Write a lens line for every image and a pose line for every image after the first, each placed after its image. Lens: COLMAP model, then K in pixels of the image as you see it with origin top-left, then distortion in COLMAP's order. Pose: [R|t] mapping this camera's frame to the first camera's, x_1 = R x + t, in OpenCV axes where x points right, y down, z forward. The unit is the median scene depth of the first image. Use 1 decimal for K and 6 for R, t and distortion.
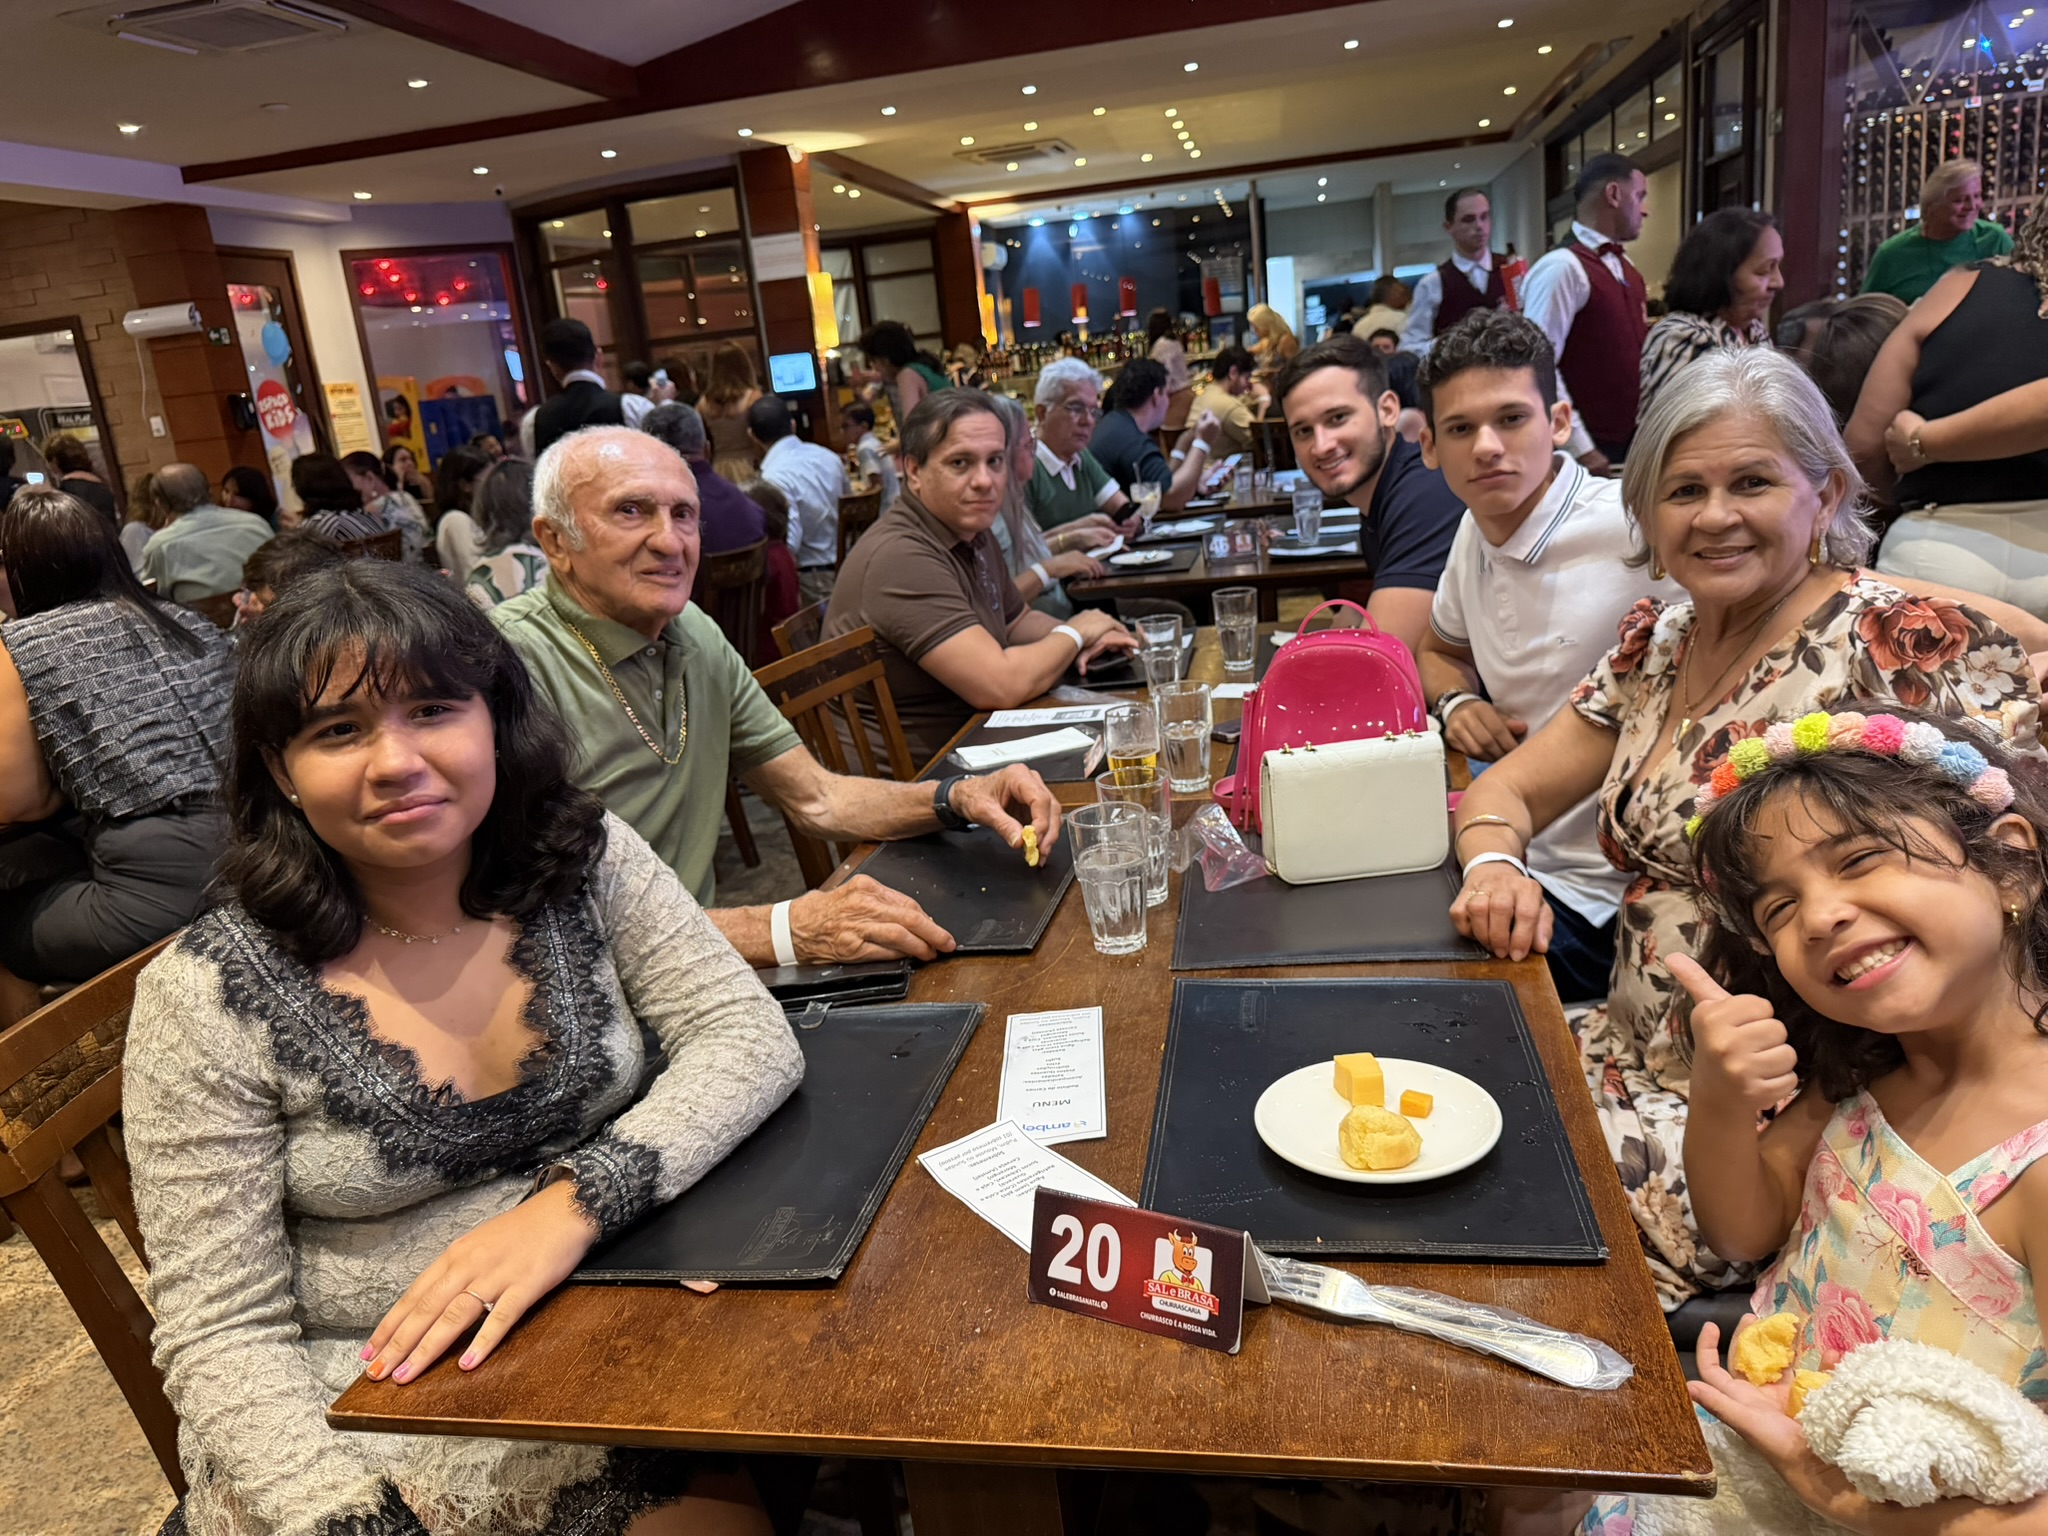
lens RADIAL K [[1454.6, 0, 1043.1], [0, 1454.6, 779.5], [0, 0, 1]] dist [-0.000247, -0.006859]
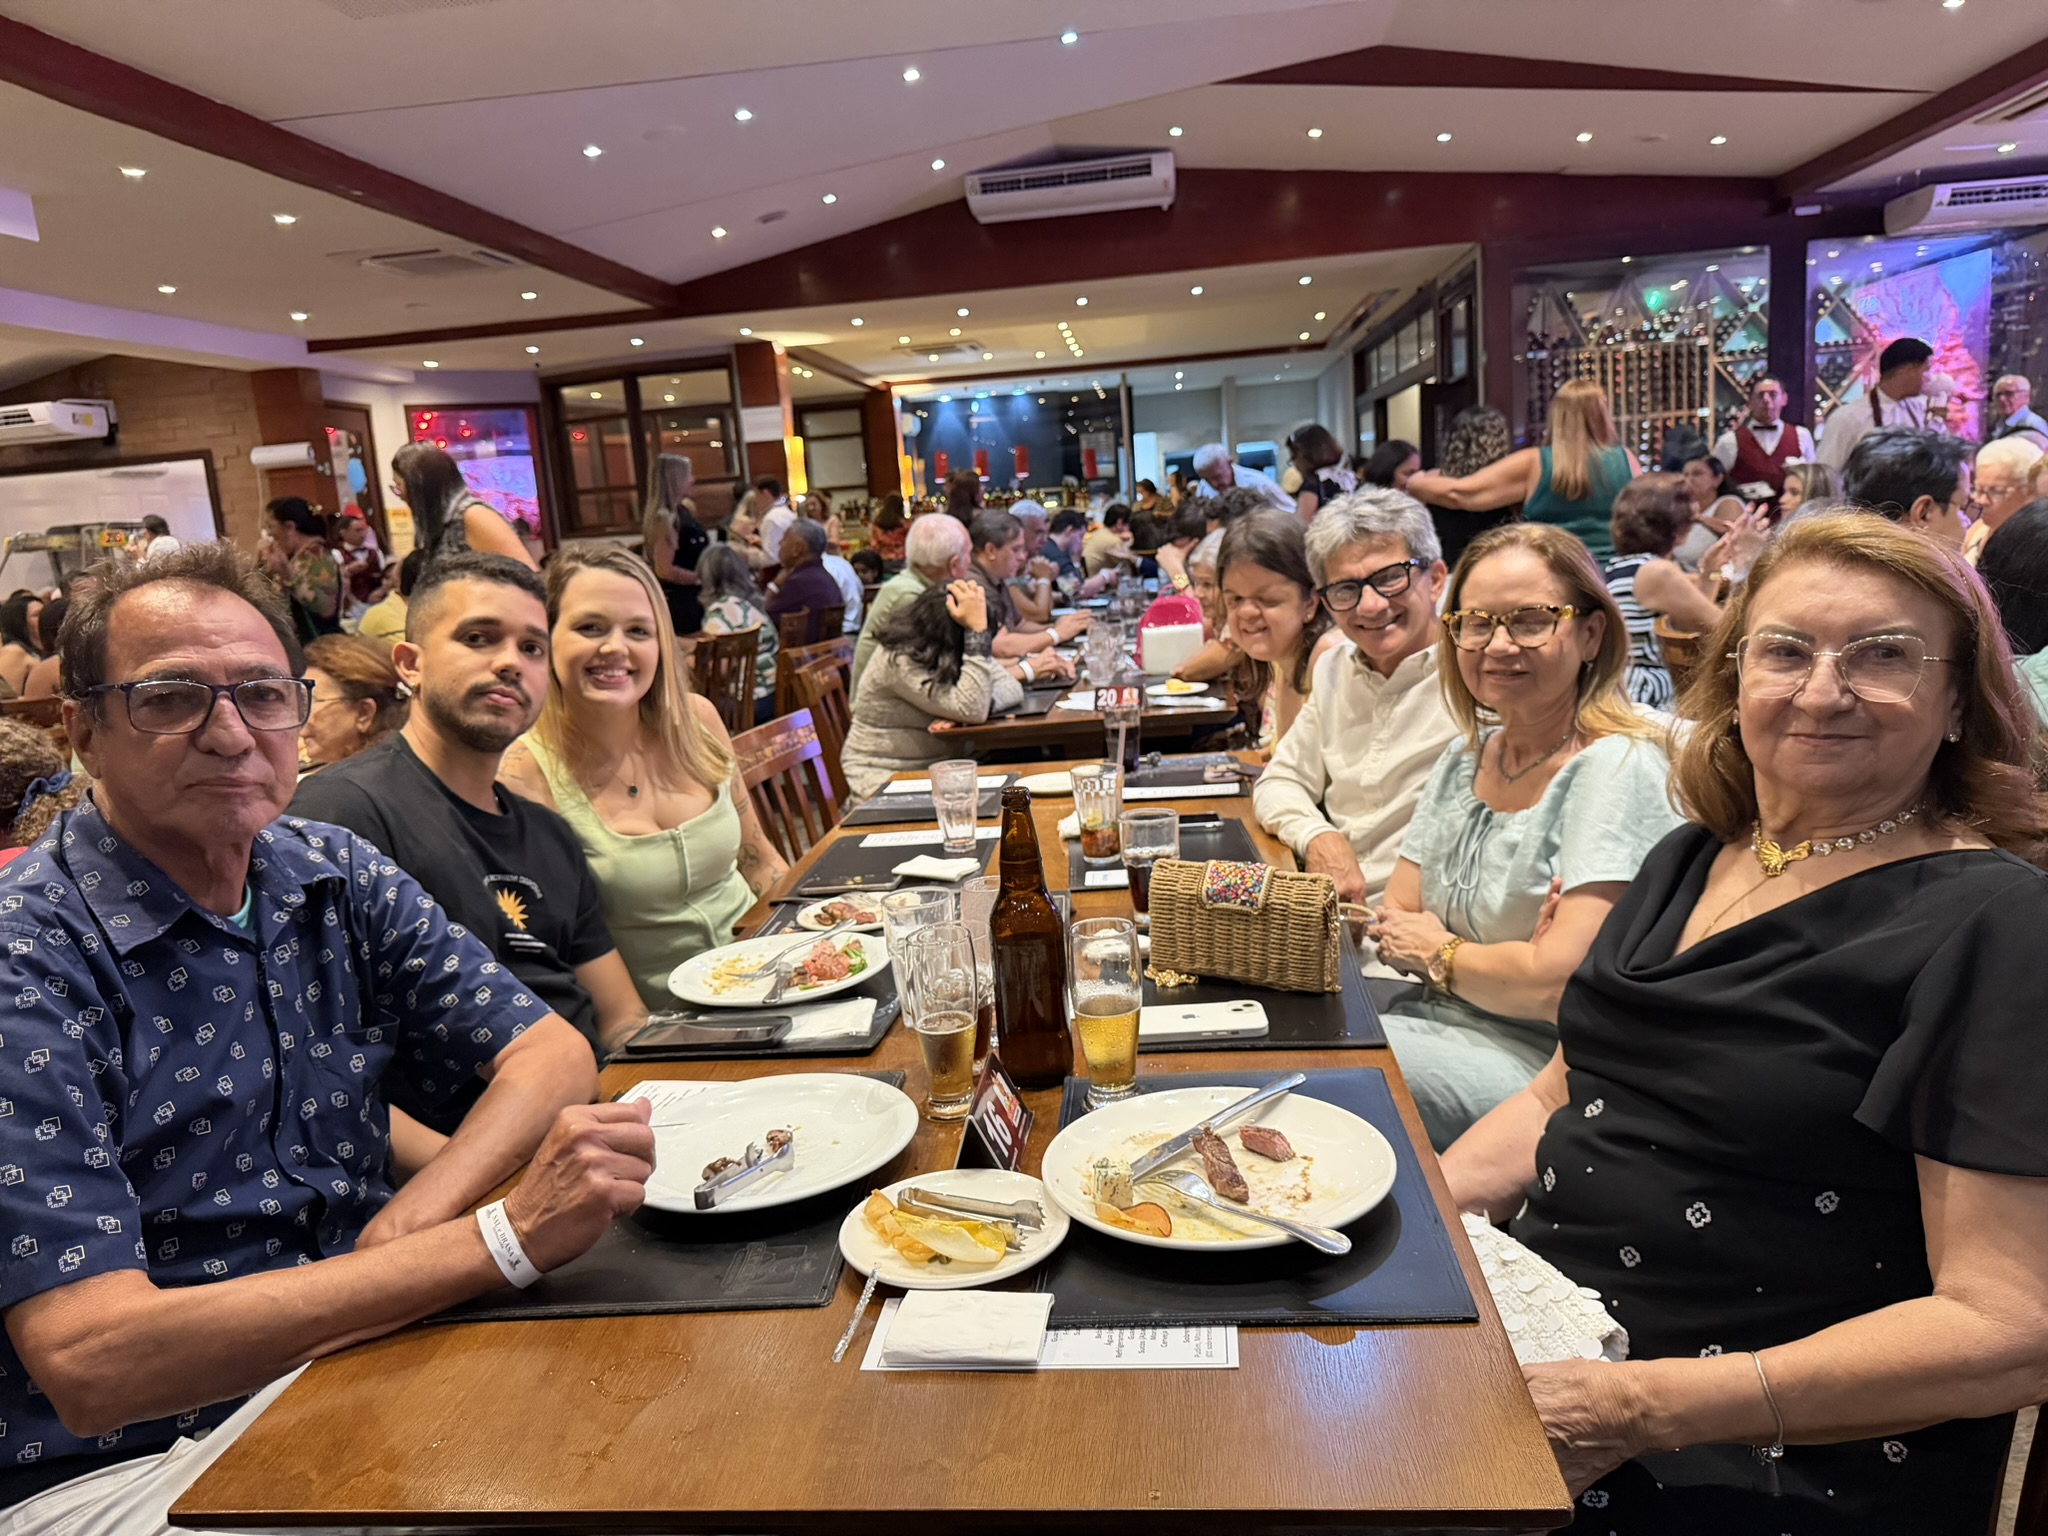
lens RADIAL K [[1436.3, 0, 1035.5], [0, 1436.3, 777.6], [0, 0, 1]] dist [0.024739, -0.034931]
pose [[0.996326, 0.013139, 0.084623, -0.034966], [-0.004456, 0.994775, -0.101993, 0.066878], [-0.085521, 0.101241, 0.991179, -0.206771]]
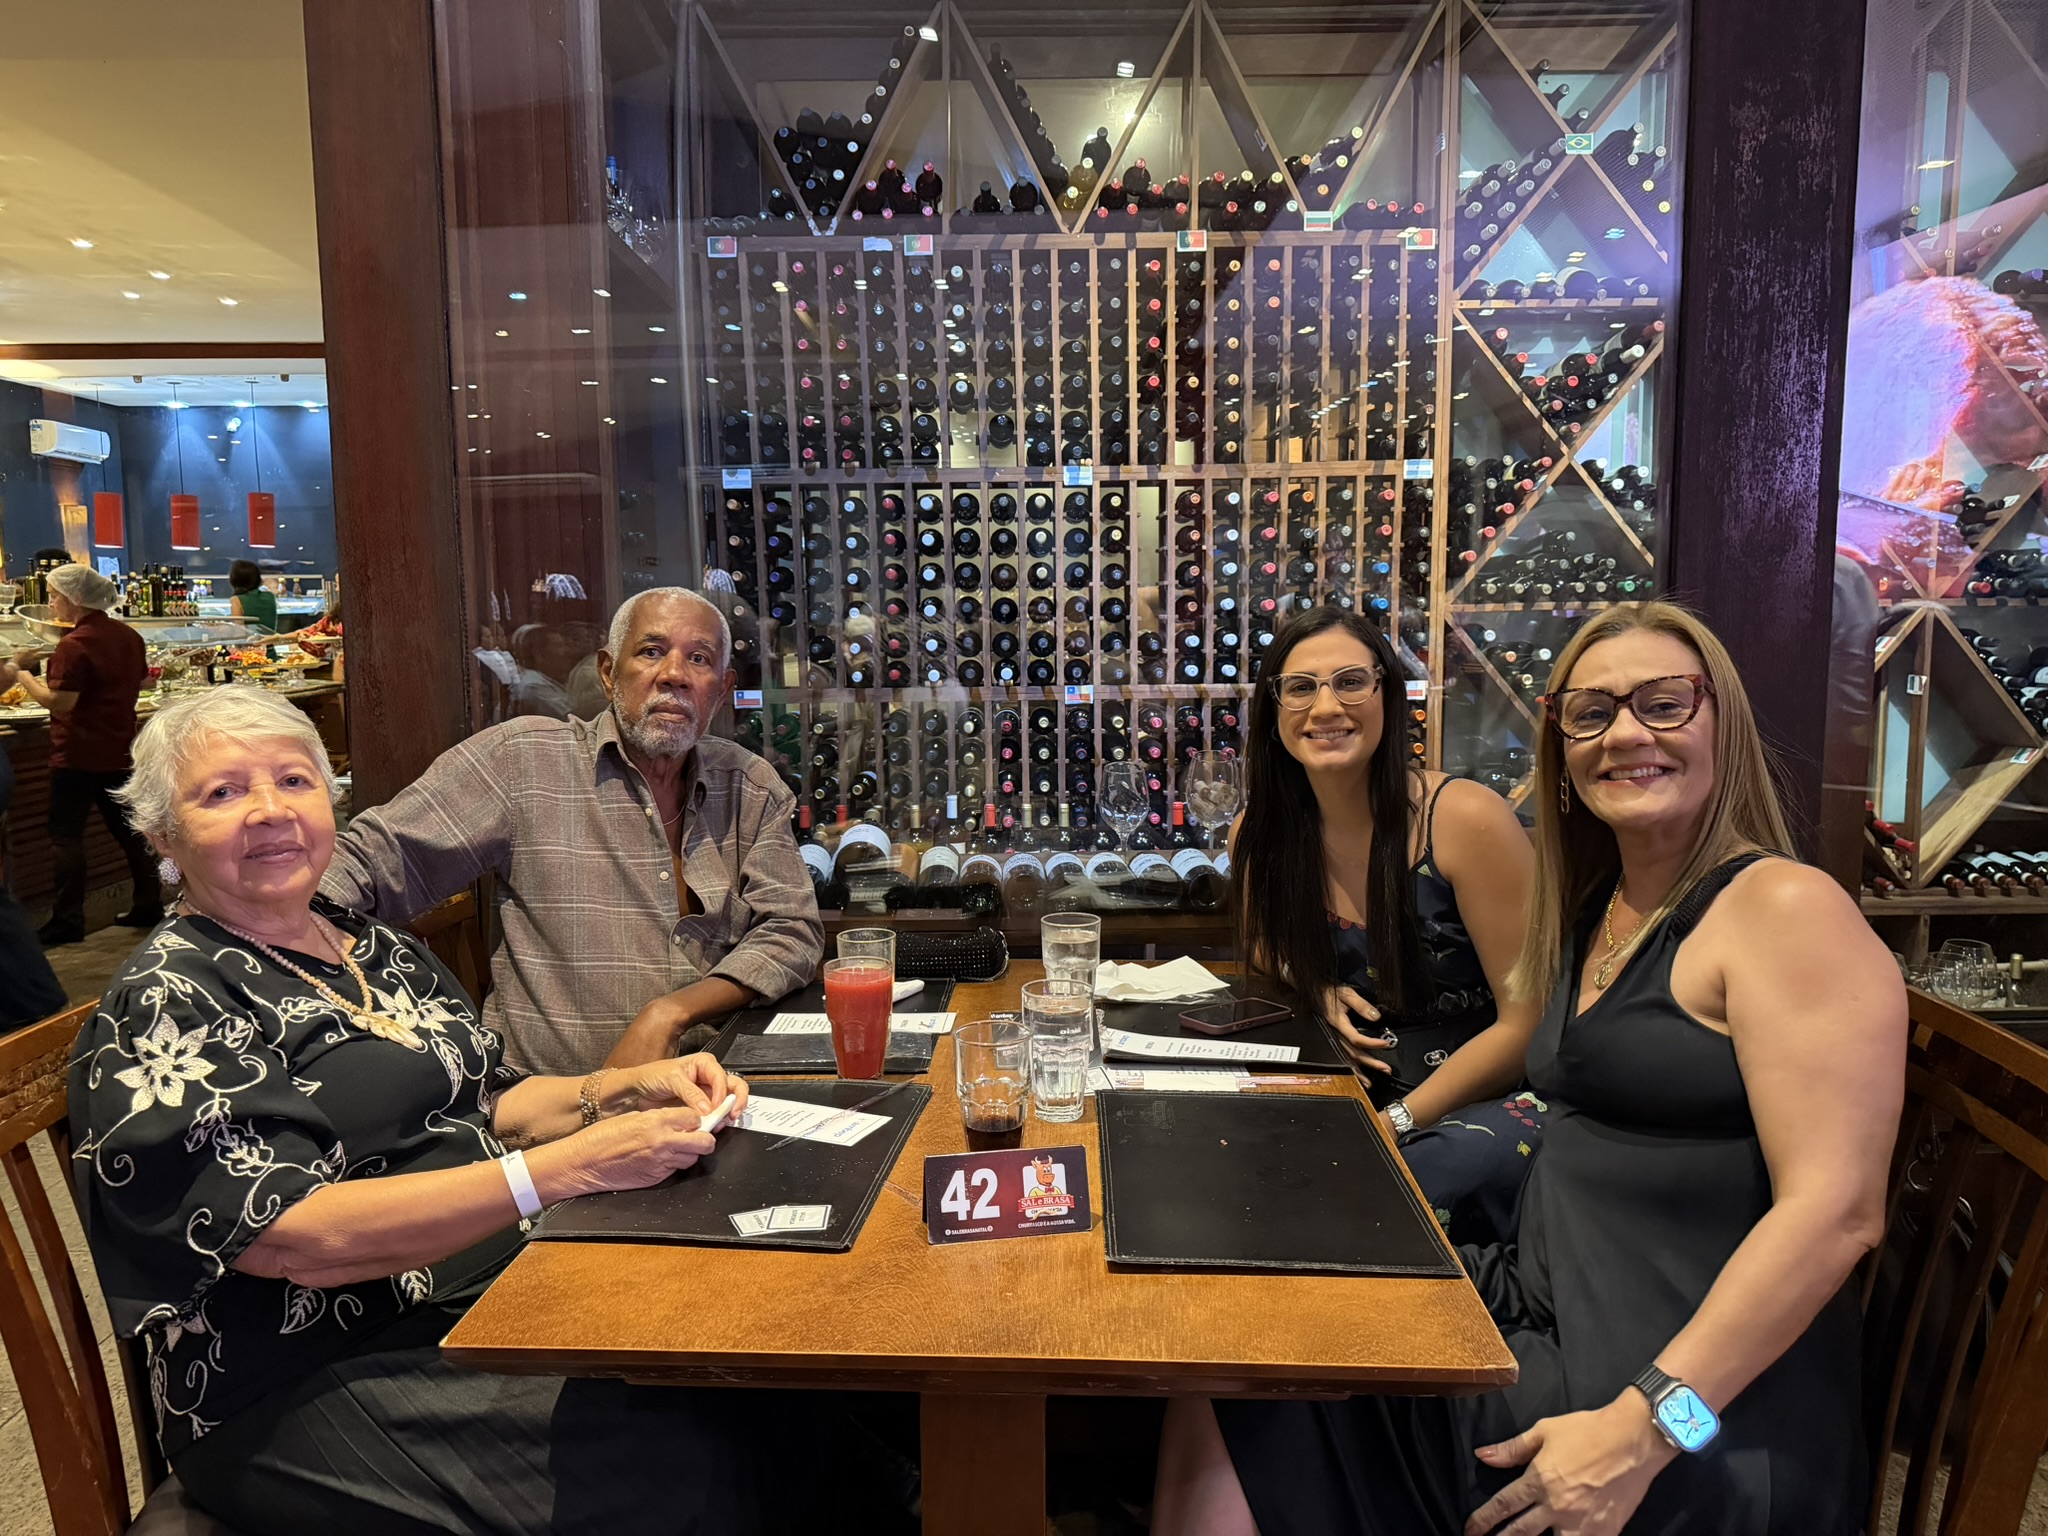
lens RADIAL K [[1454.6, 0, 1007.6], [0, 1454.6, 807.1], [0, 0, 1]] dist [-0.000247, -0.006859]
pose [[0.978322, 0.072751, 0.193891, 0.343447], [-0.042588, 0.986929, -0.155424, -0.152089], [-0.202664, 0.143797, 0.968633, 0.407544]]
